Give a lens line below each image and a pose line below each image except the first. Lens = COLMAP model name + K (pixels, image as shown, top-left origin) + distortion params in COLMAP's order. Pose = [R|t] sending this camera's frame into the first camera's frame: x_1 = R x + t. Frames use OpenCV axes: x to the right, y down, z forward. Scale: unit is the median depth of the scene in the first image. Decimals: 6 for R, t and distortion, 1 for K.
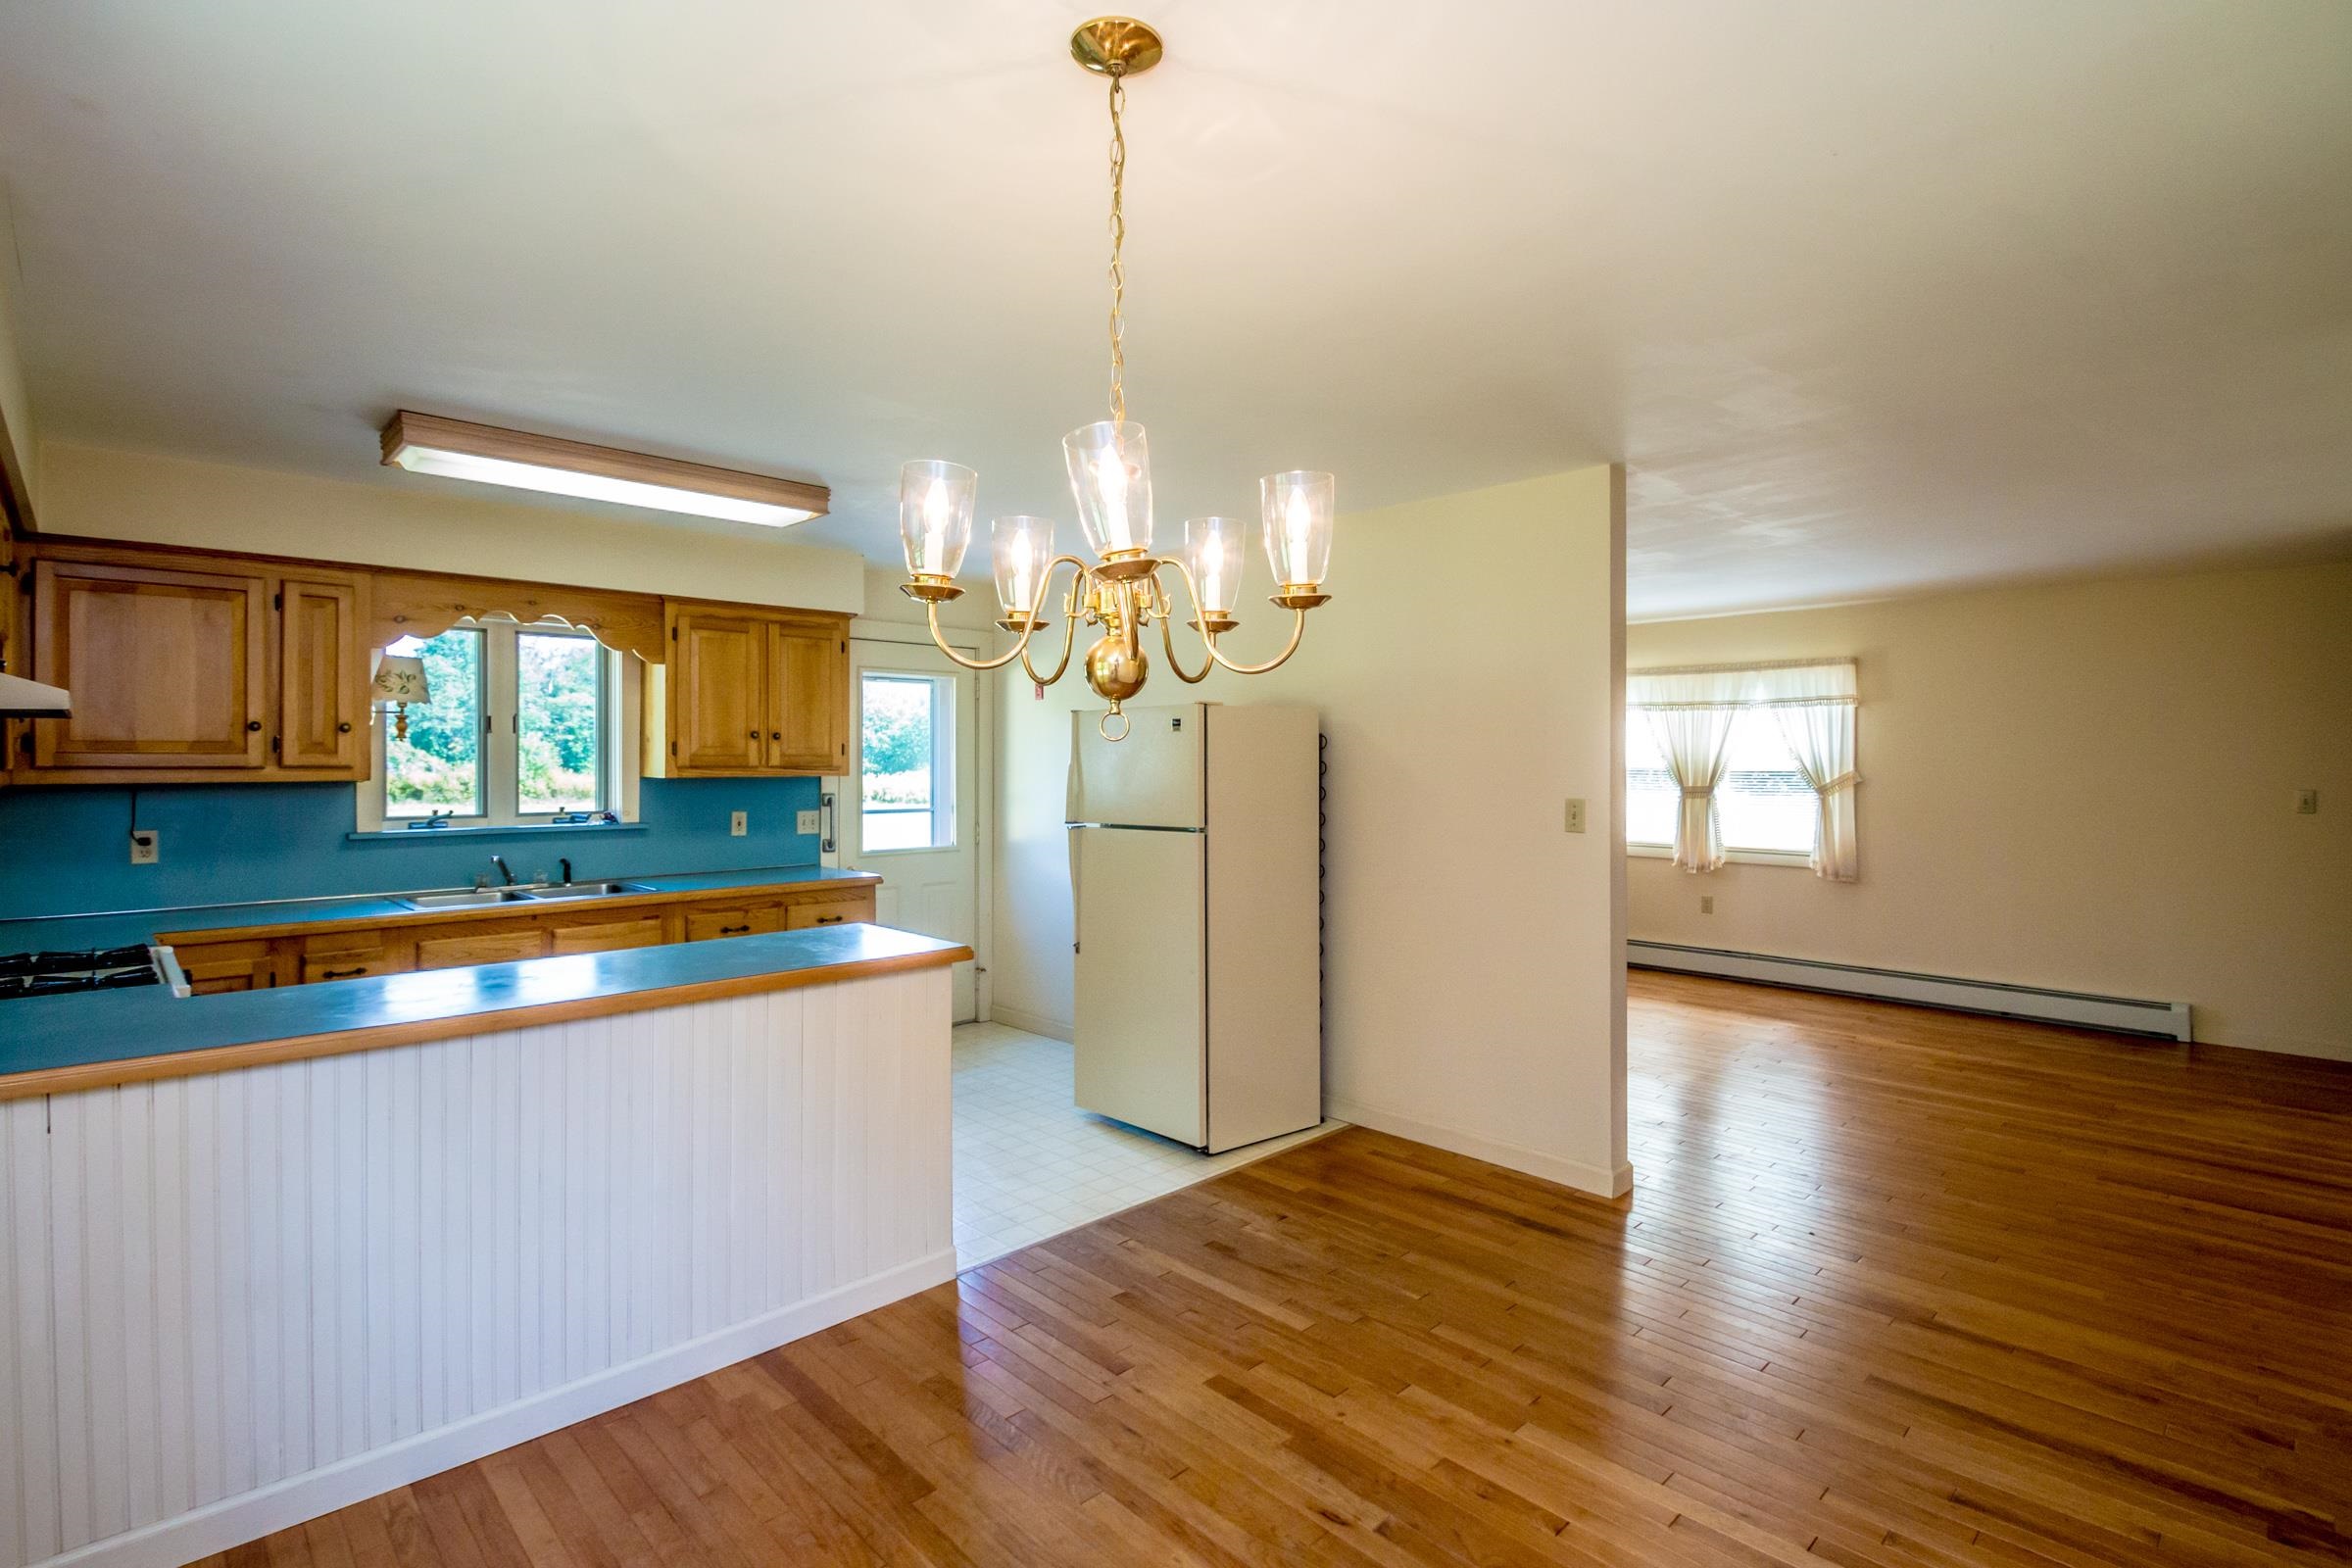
lens RADIAL K [[1135.5, 0, 1209.8], [0, 1135.5, 749.1], [0, 0, 1]] dist [0.001618, -0.009475]
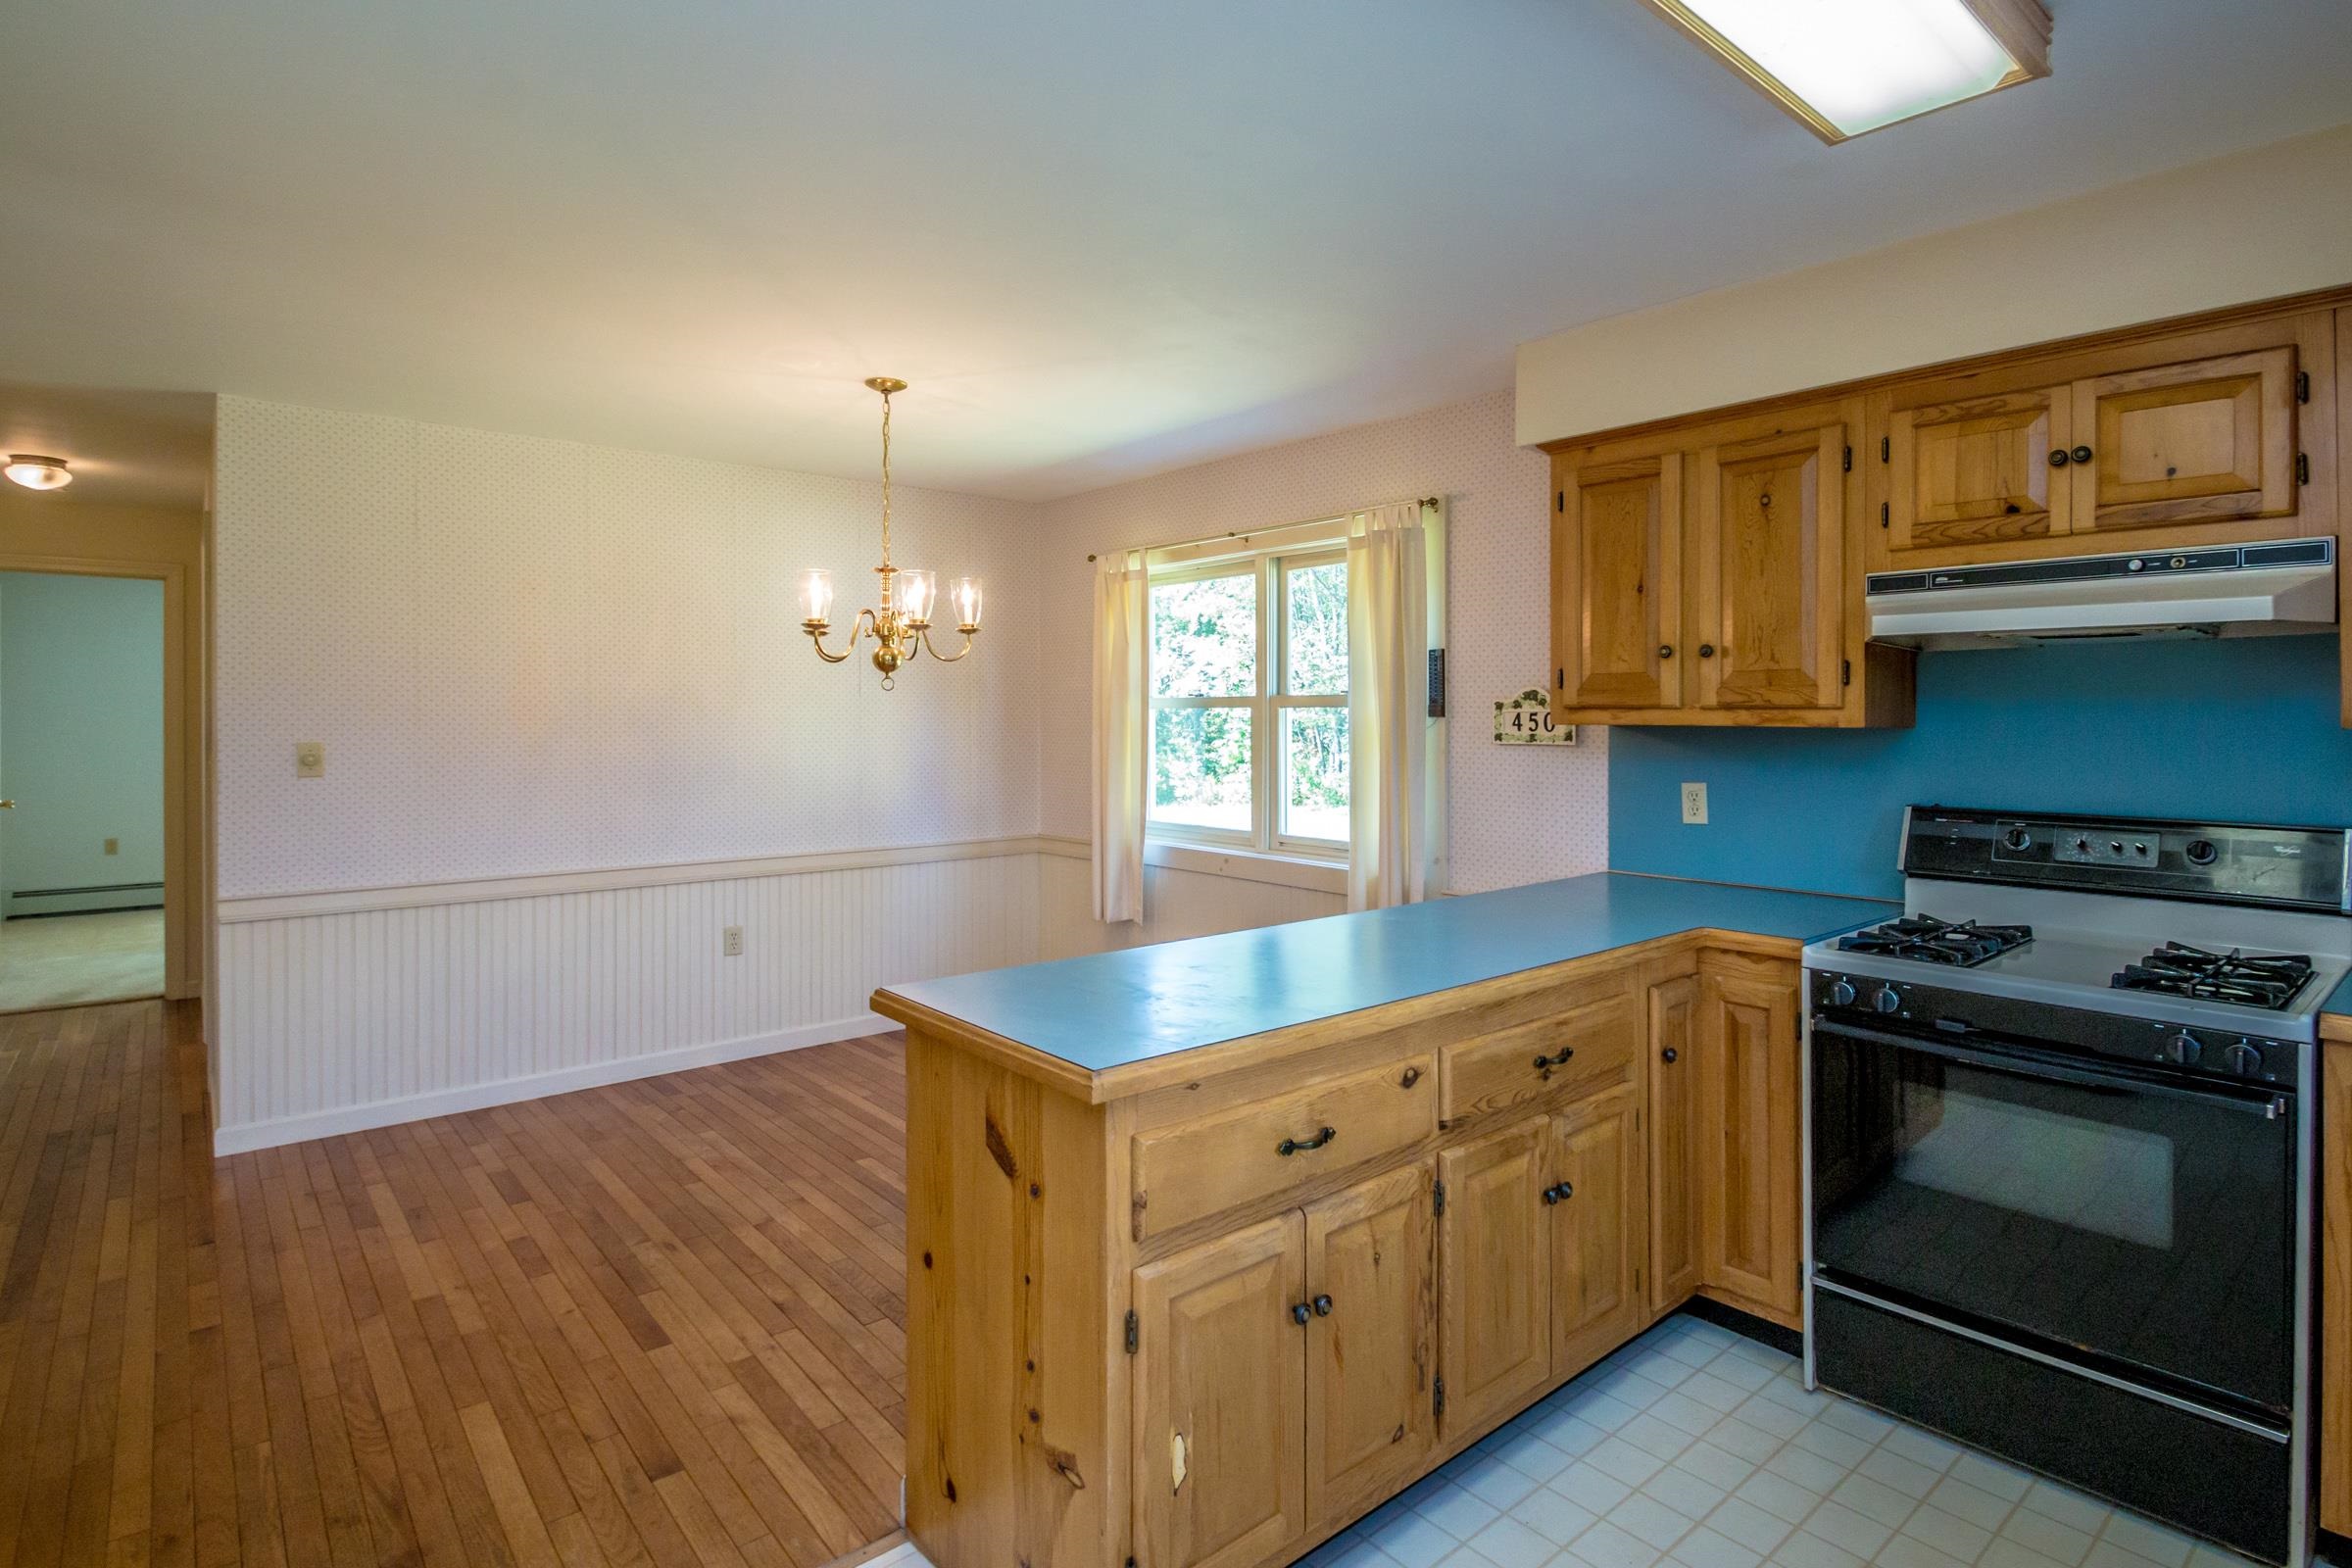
lens RADIAL K [[1209.8, 0, 1240.6], [0, 1209.8, 714.3], [0, 0, 1]] dist [0.001038, -0.007764]
pose [[-0.998523, -0.006805, 0.053894, -0.530197], [-0.007164, 0.999953, -0.006460, 0.036196], [-0.053847, -0.006837, -0.998526, 1.985201]]
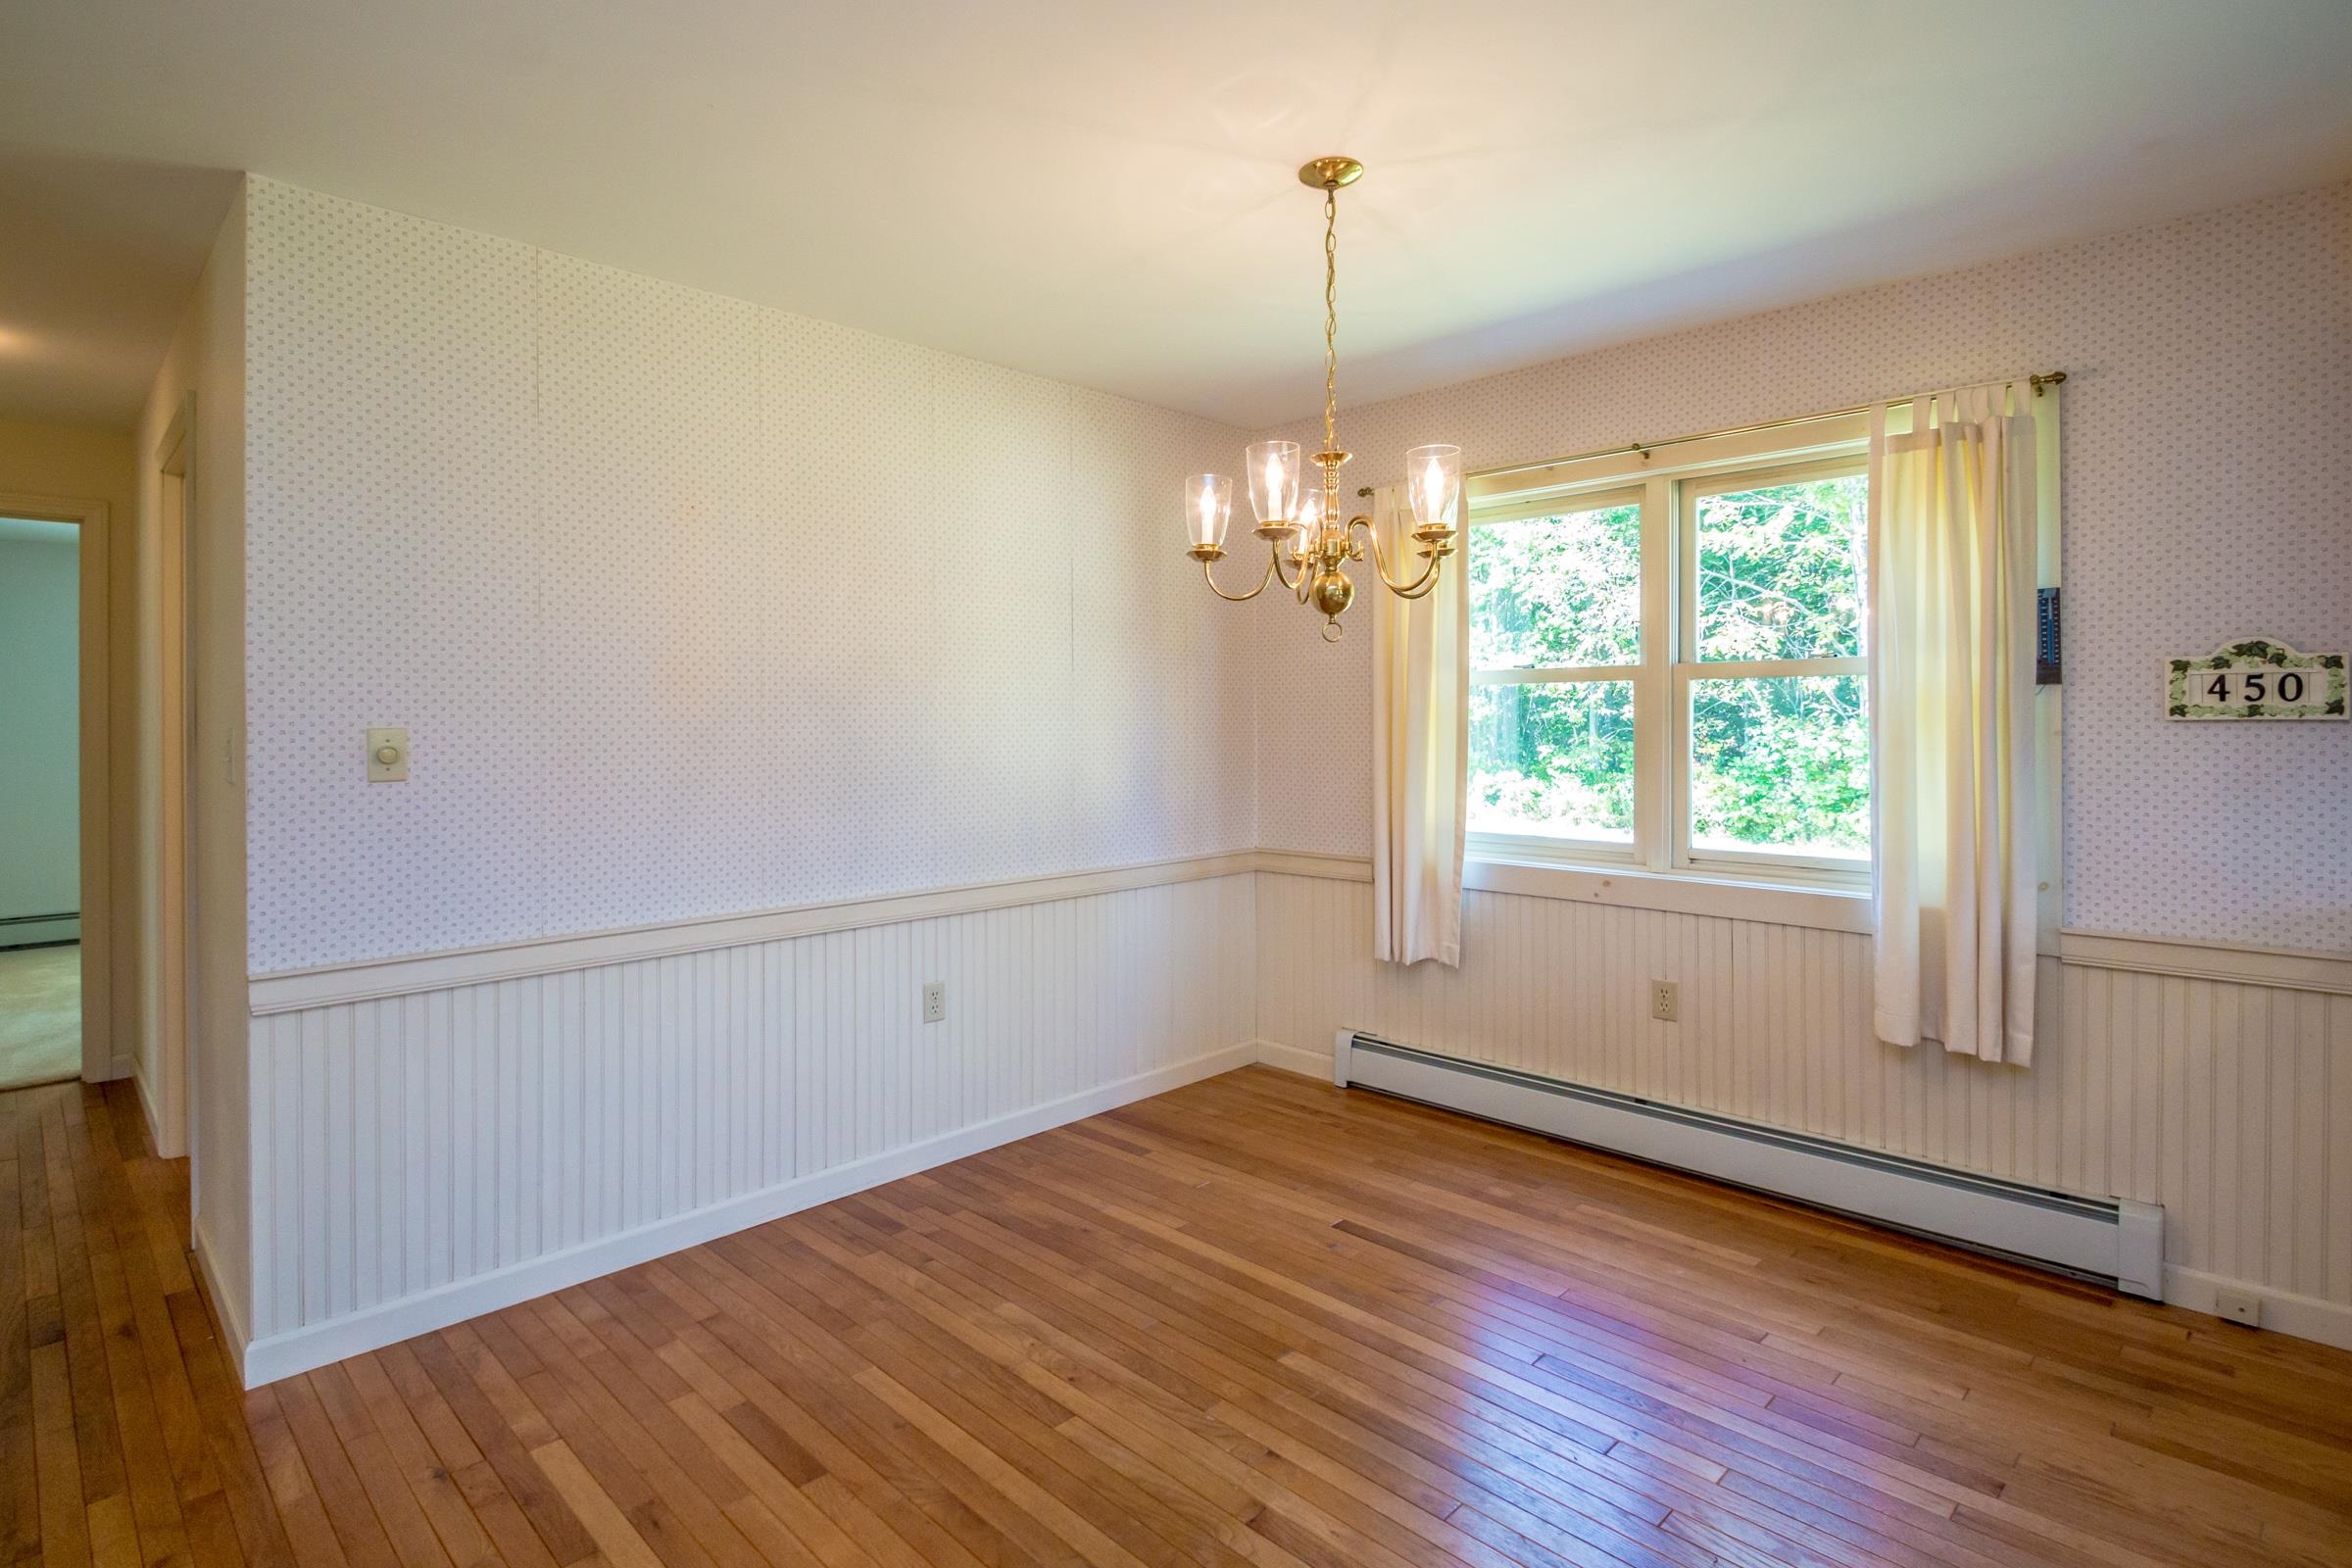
lens RADIAL K [[1171.1, 0, 1172.5], [0, 1171.1, 713.7], [0, 0, 1]] dist [-0.001183, -0.000726]
pose [[-0.999968, -0.002424, -0.007603, 0.086800], [-0.002356, 0.999957, -0.008952, 0.065297], [0.007625, -0.008934, -0.999931, 1.491304]]
